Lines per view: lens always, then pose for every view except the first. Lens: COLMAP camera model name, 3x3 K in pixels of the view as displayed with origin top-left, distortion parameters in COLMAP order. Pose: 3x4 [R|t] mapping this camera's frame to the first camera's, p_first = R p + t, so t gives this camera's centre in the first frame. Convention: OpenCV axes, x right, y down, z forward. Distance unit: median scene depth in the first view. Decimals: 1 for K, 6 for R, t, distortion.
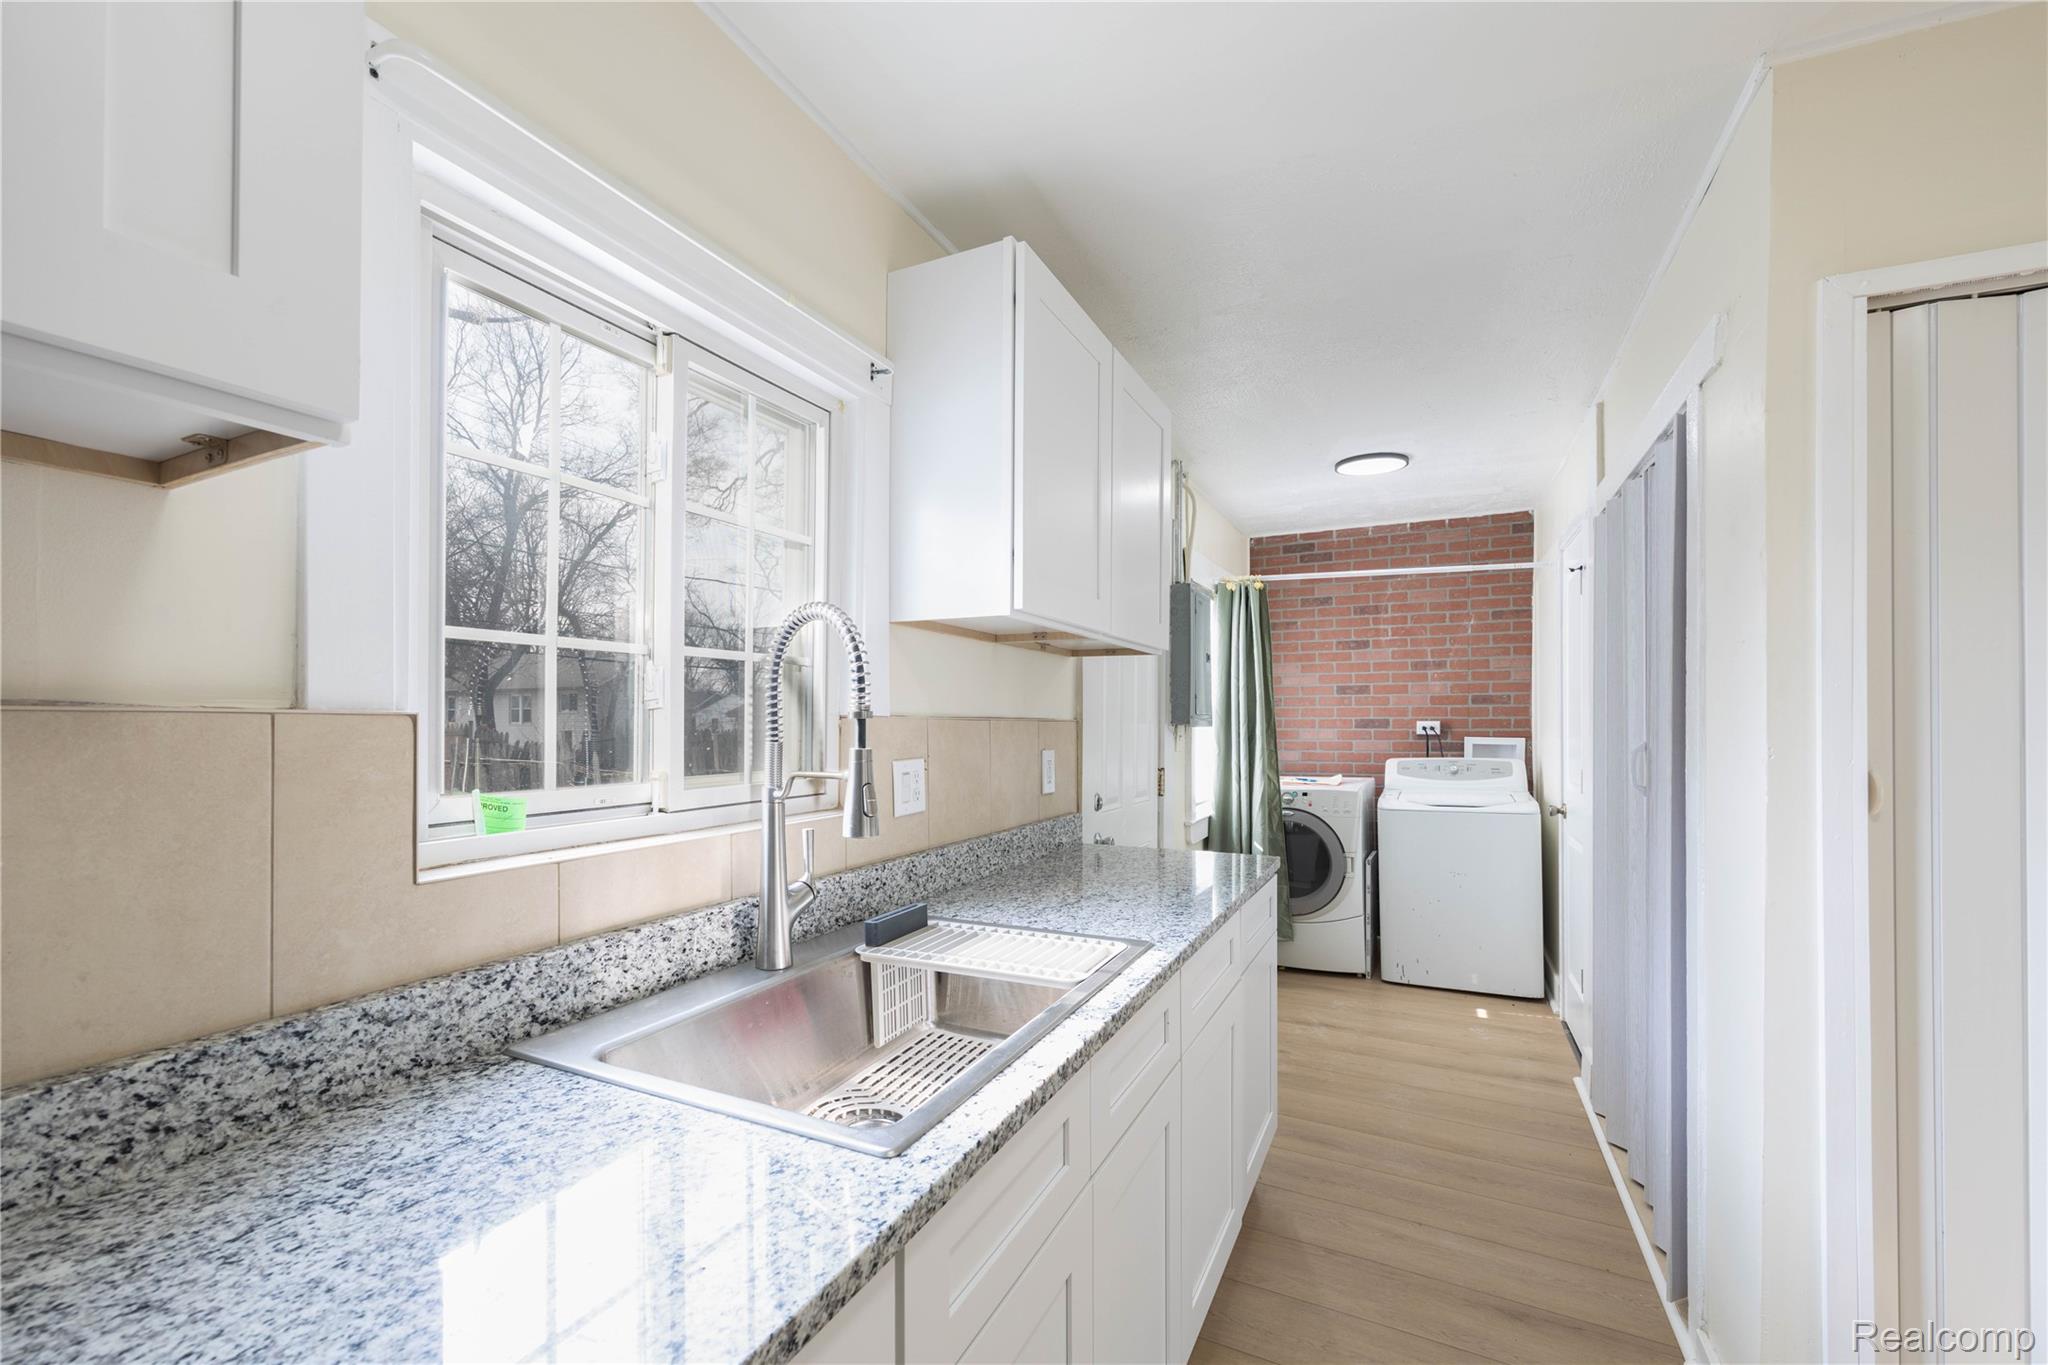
lens RADIAL K [[853.5, 0, 998.1], [0, 853.5, 713.5], [0, 0, 1]] dist [-0.001915, 0.000486]
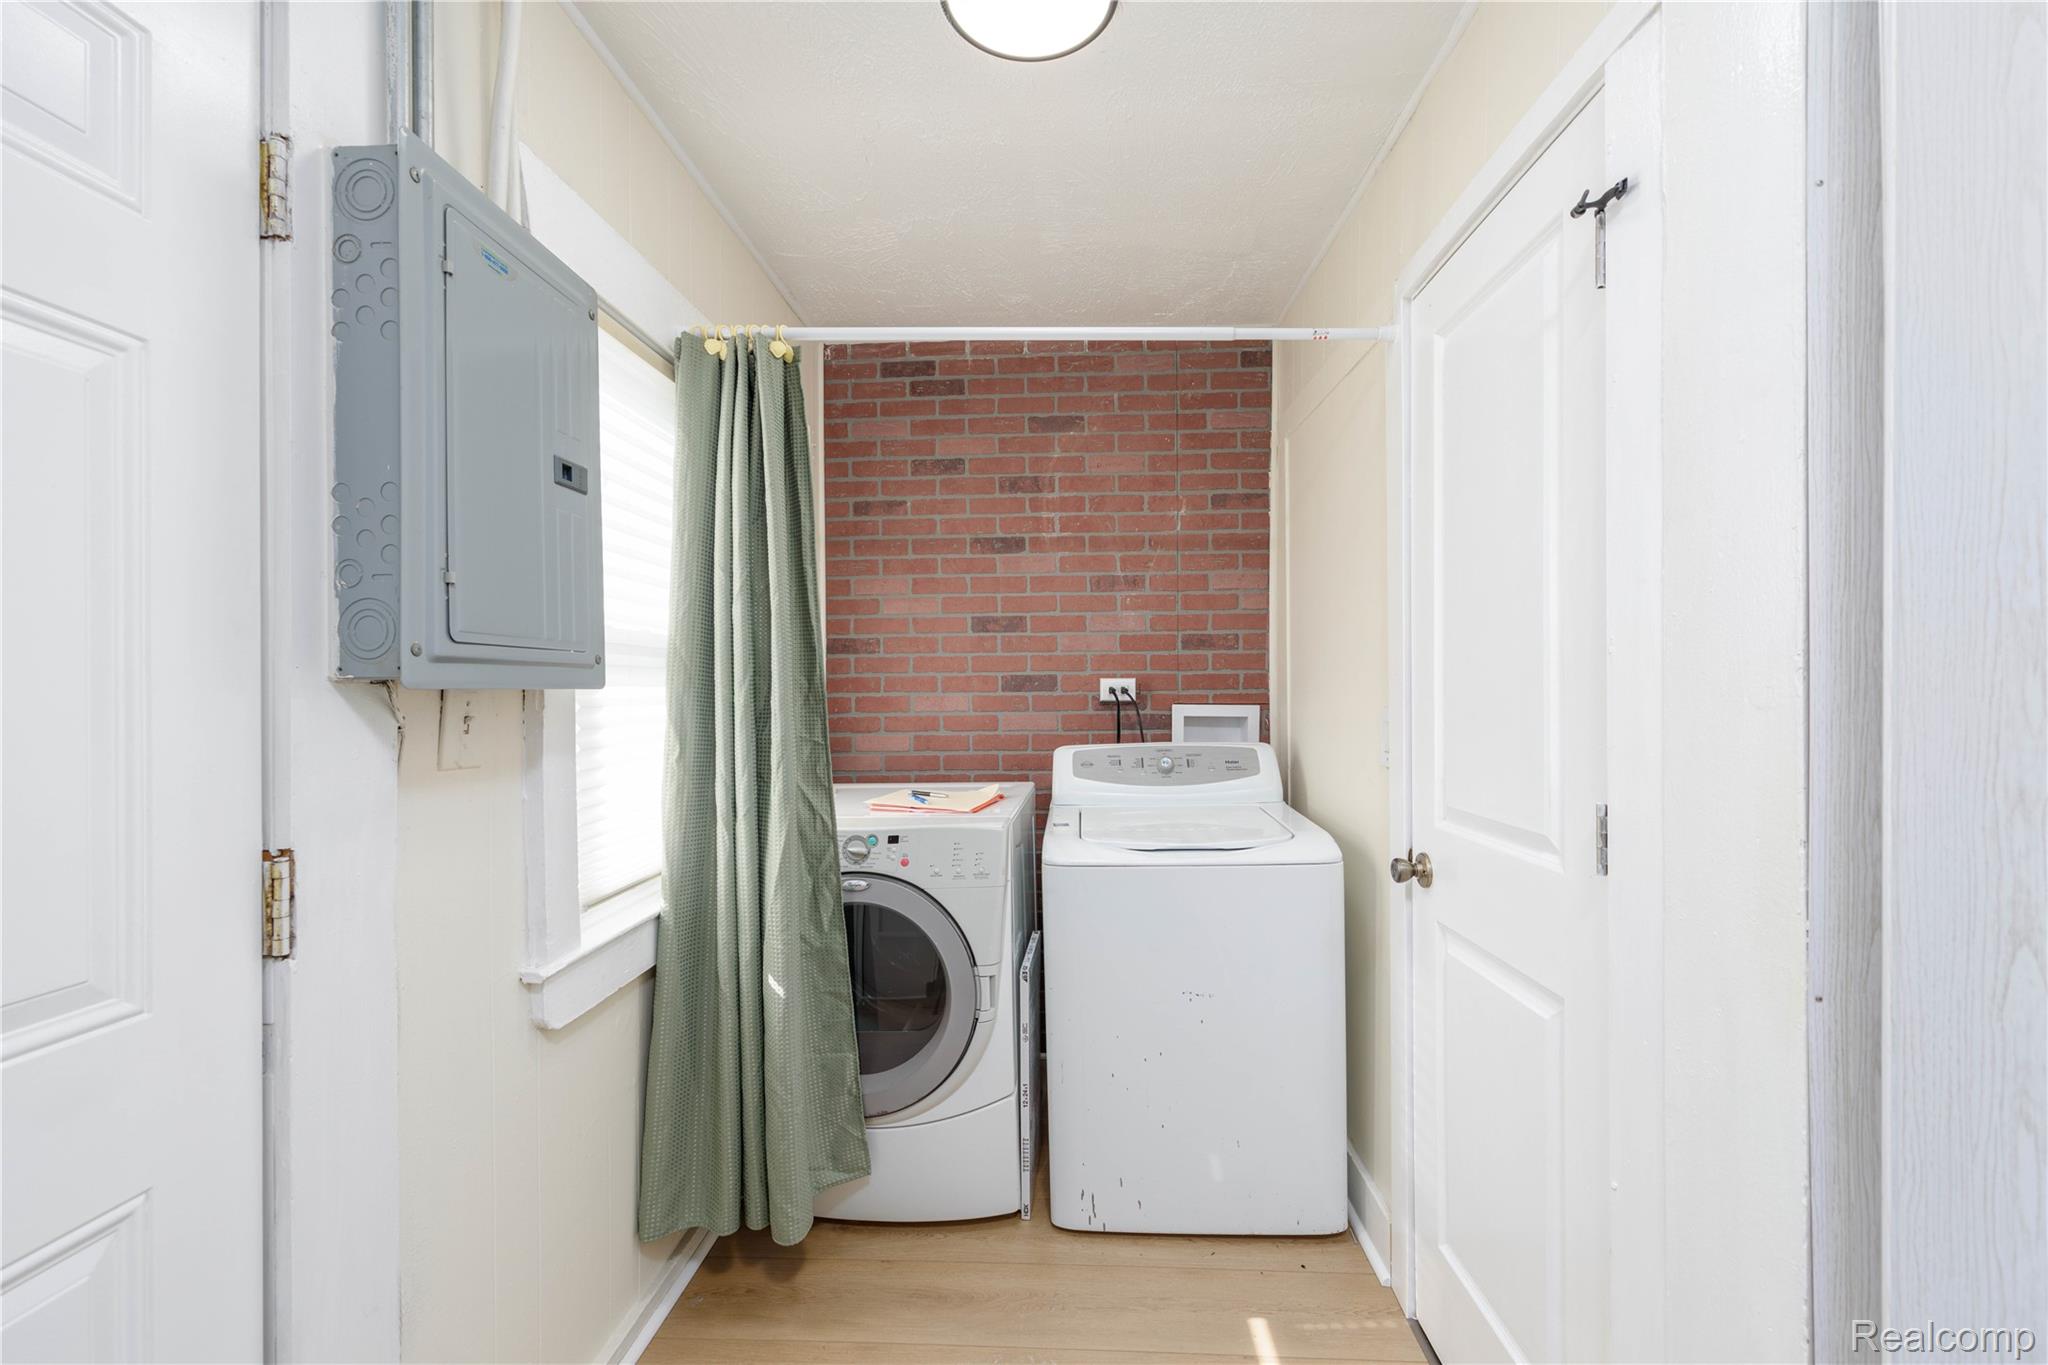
lens RADIAL K [[853.5, 0, 1032.6], [0, 853.5, 688.4], [0, 0, 1]] dist [-0.001915, 0.000486]
pose [[0.912876, -0.006025, 0.408193, 0.221777], [0.002641, 0.999957, 0.008851, 0.011011], [-0.408229, -0.007002, 0.912853, 0.511805]]
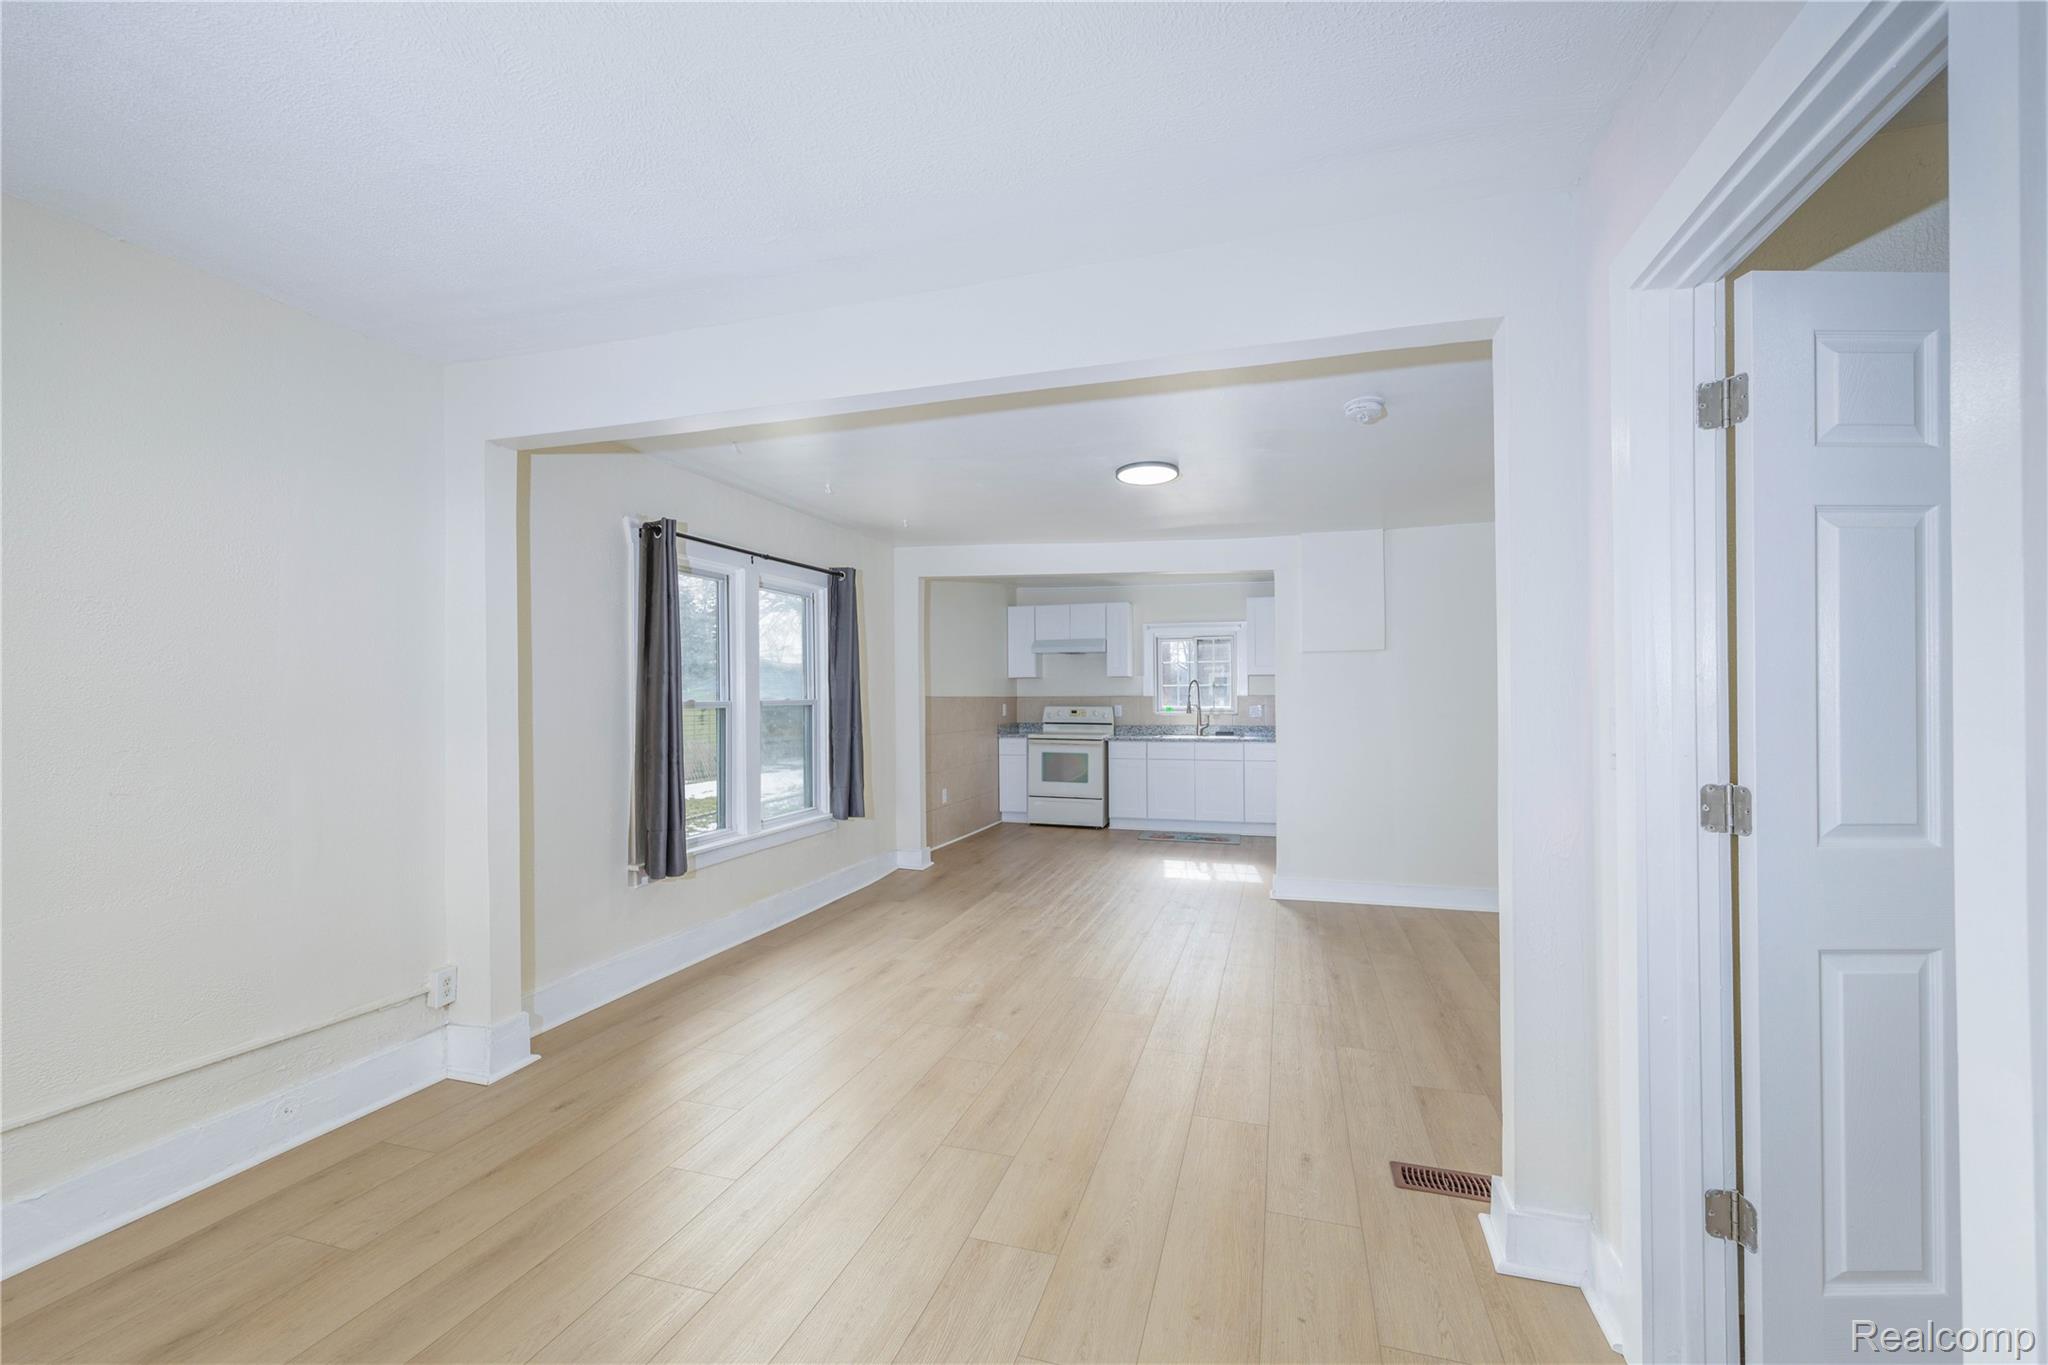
lens RADIAL K [[853.5, 0, 1029.1], [0, 853.5, 689.0], [0, 0, 1]] dist [-0.001915, 0.000486]
pose [[0.175748, -0.008147, -0.984401, 1.588429], [0.016516, 0.999849, -0.005326, -0.010962], [0.984297, -0.015323, 0.175856, -0.372124]]
